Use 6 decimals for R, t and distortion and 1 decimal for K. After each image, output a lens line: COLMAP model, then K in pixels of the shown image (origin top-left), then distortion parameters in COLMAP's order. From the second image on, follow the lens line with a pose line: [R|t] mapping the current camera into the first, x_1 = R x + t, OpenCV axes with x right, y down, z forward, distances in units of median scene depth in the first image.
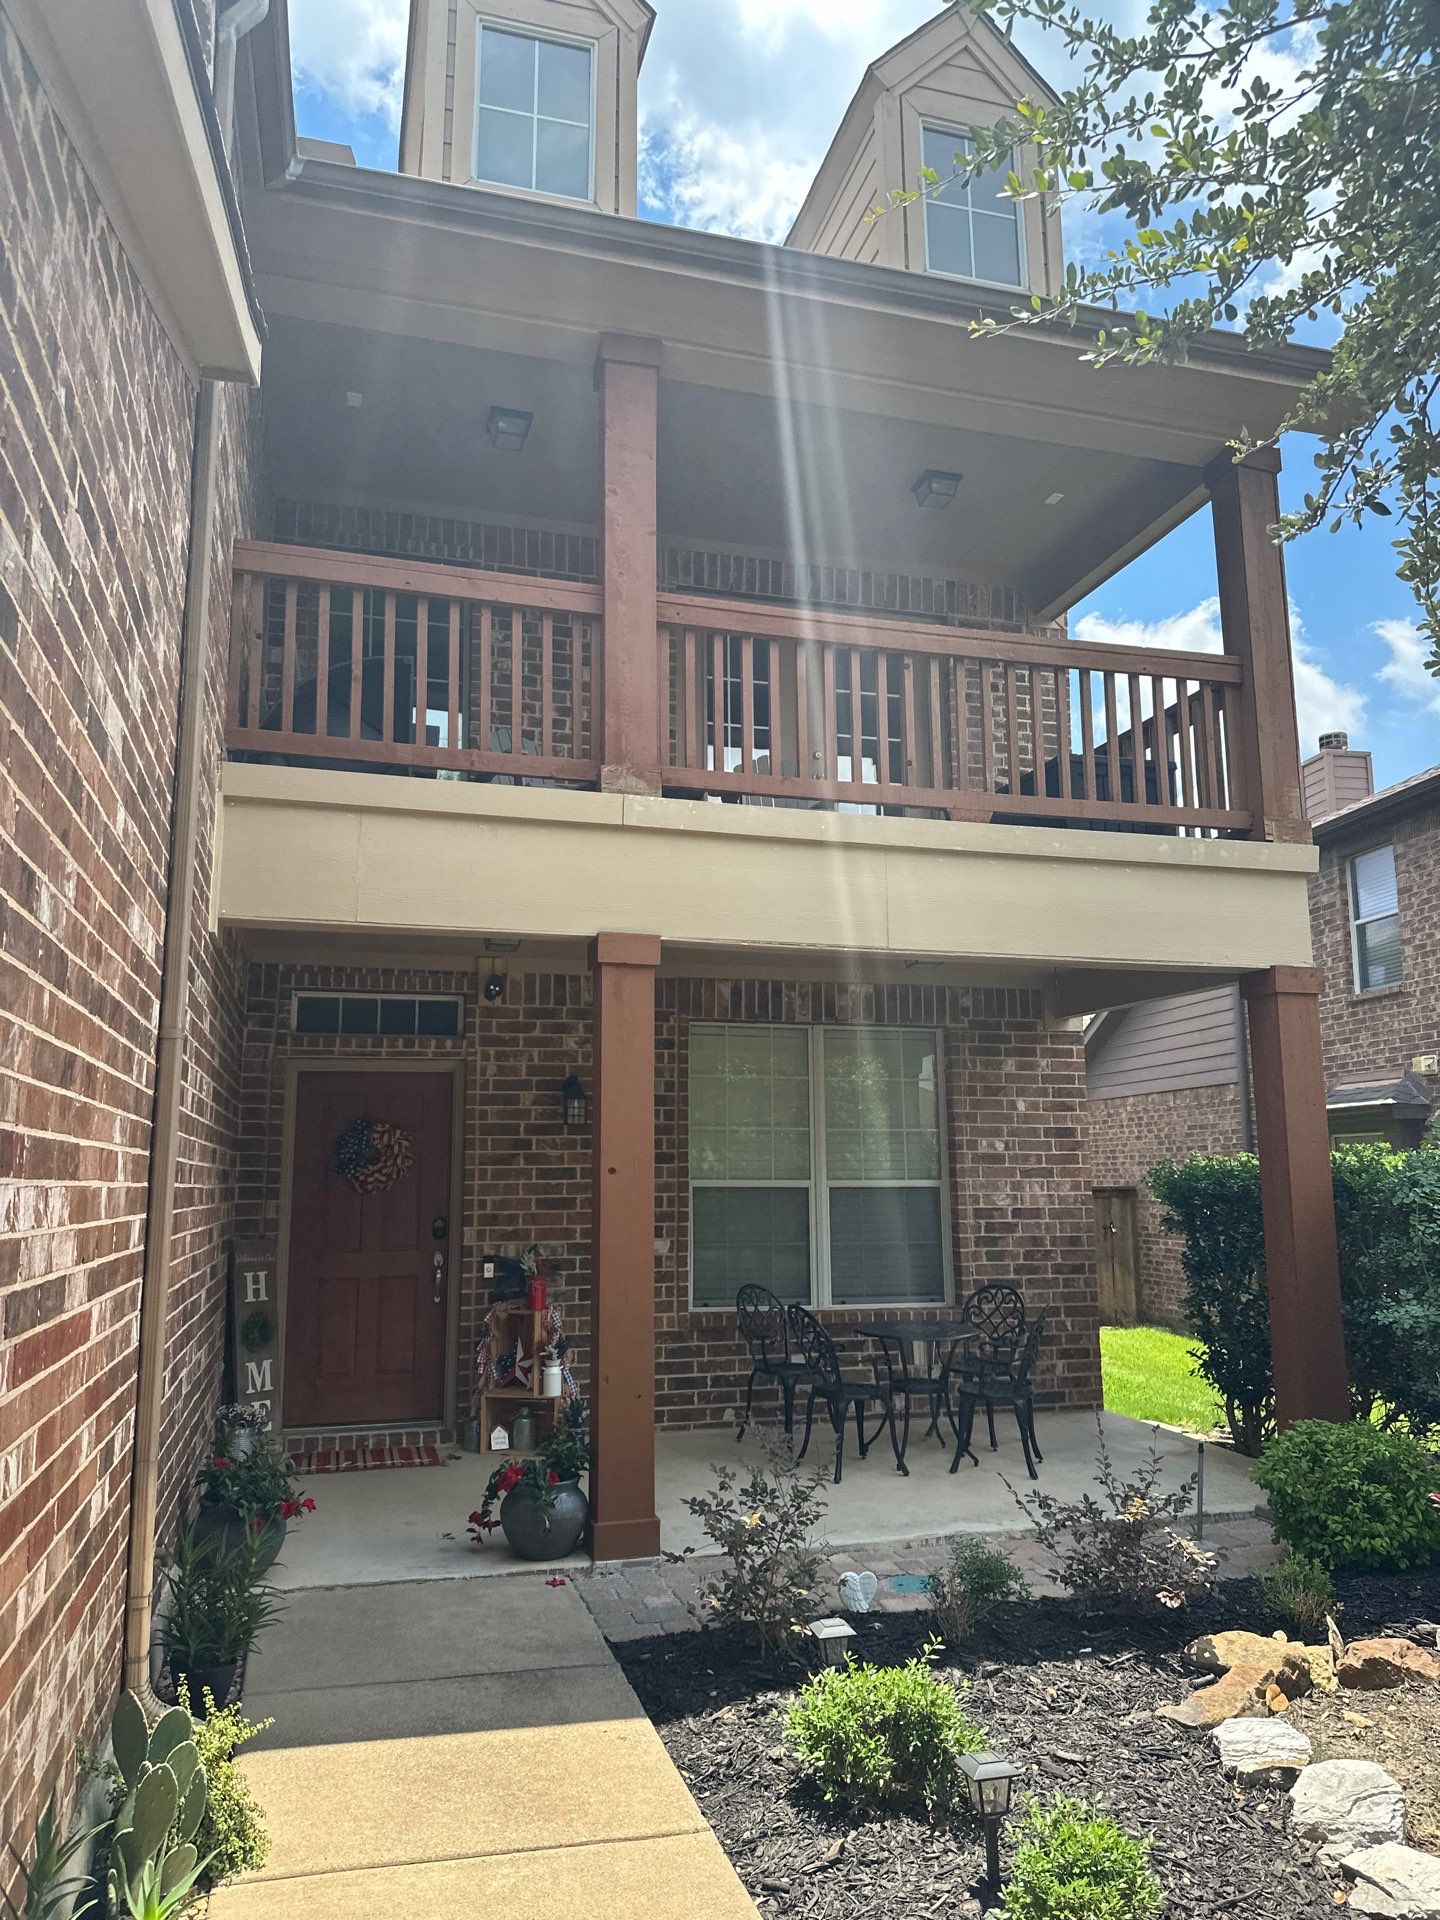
lens RADIAL K [[1201.5, 0, 720.0], [0, 1201.5, 960.0], [0, 0, 1]] dist [0.049359, -0.045587]
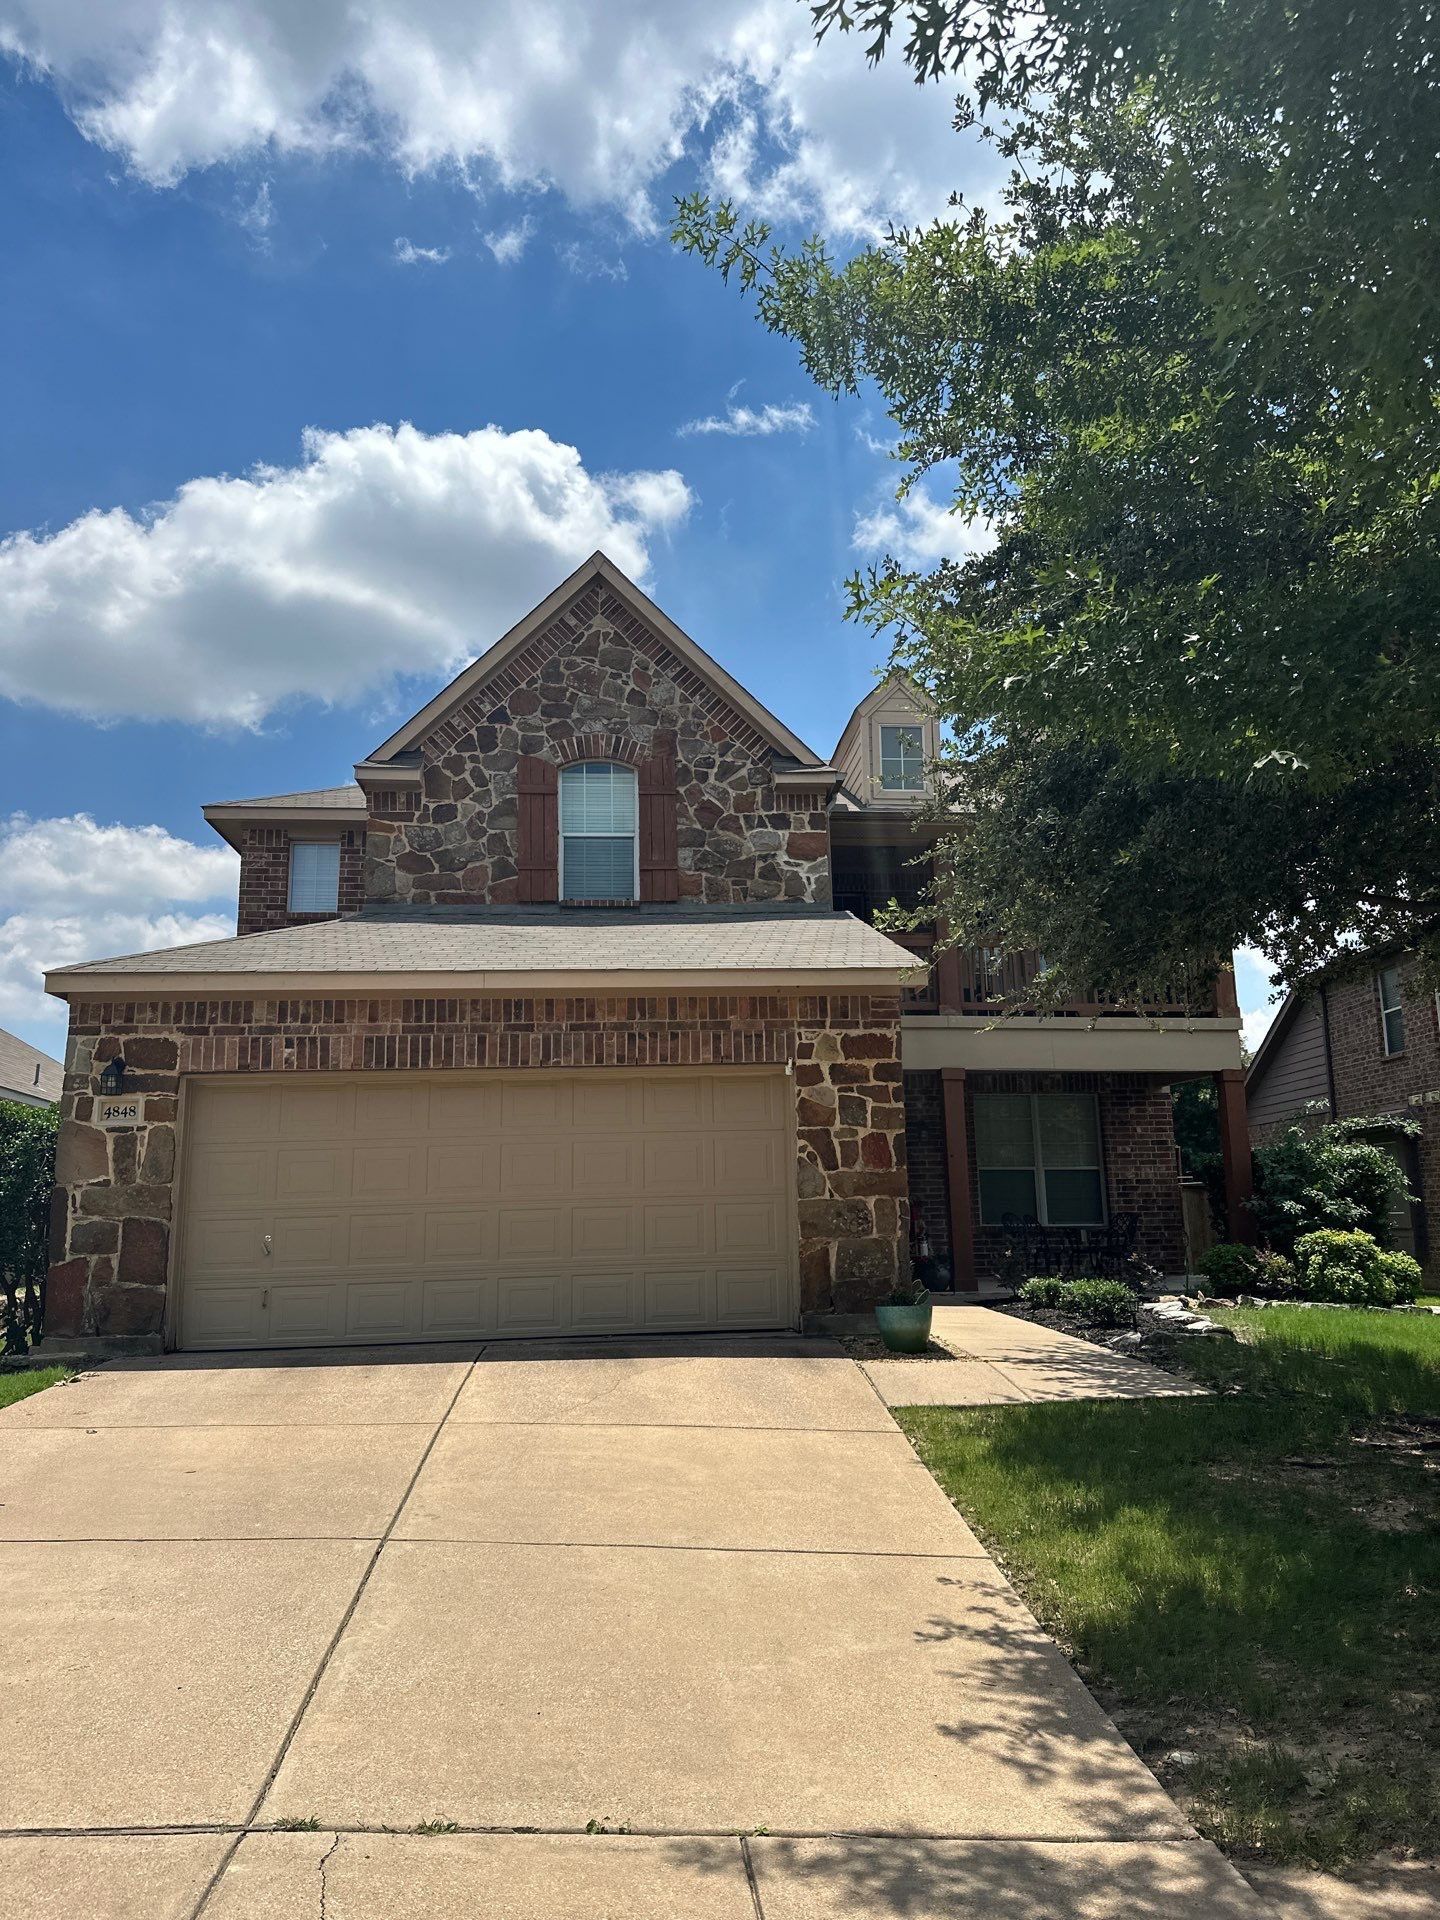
lens RADIAL K [[1201.5, 0, 720.0], [0, 1201.5, 960.0], [0, 0, 1]] dist [0.049359, -0.045587]
pose [[0.977689, -0.050071, -0.204002, -0.015719], [0.044733, 0.998527, -0.030698, -0.140802], [0.205239, 0.020887, 0.978489, -1.200723]]
